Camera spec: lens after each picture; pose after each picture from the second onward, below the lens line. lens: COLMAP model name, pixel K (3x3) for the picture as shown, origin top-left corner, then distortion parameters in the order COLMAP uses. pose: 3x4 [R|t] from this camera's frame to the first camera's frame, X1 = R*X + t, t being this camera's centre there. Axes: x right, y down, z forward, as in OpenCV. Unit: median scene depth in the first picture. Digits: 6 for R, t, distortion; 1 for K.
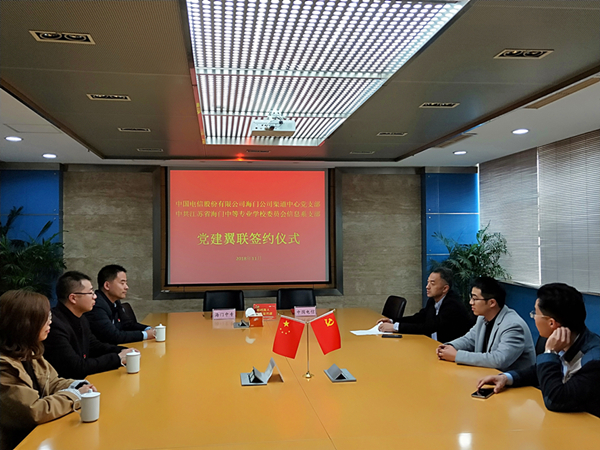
lens RADIAL K [[716.1, 0, 313.2], [0, 716.1, 225.2], [0, 0, 1]] dist [0.029462, -0.009197]
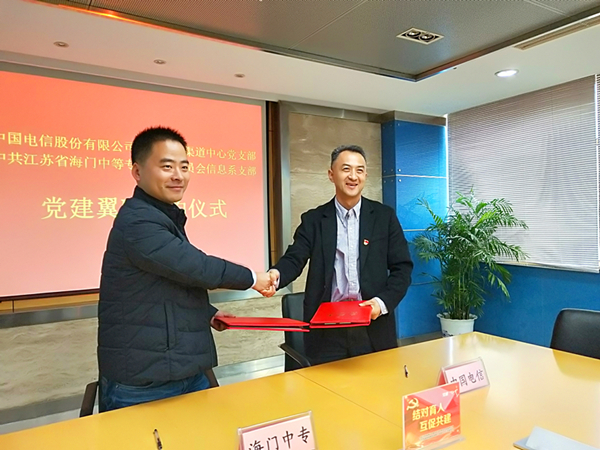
lens RADIAL K [[476.3, 0, 309.4], [0, 476.3, 226.1], [0, 0, 1]] dist [0.030836, -0.005268]
pose [[0.901598, -0.013054, 0.432378, -0.136175], [0.008170, 0.999880, 0.013153, 0.029266], [-0.432498, -0.008326, 0.901597, 0.594186]]
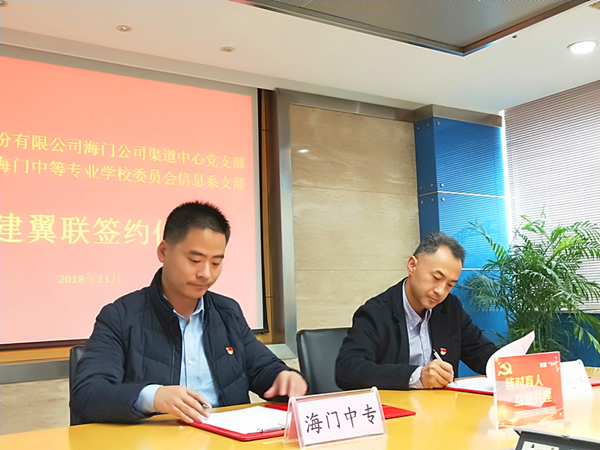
lens RADIAL K [[716.1, 0, 313.2], [0, 716.1, 225.2], [0, 0, 1]] dist [0.029462, -0.009197]
pose [[0.889726, 0.028578, 0.455600, -0.164617], [0.024756, 0.993549, -0.110667, 0.064633], [-0.455824, 0.109742, 0.883279, 0.576252]]
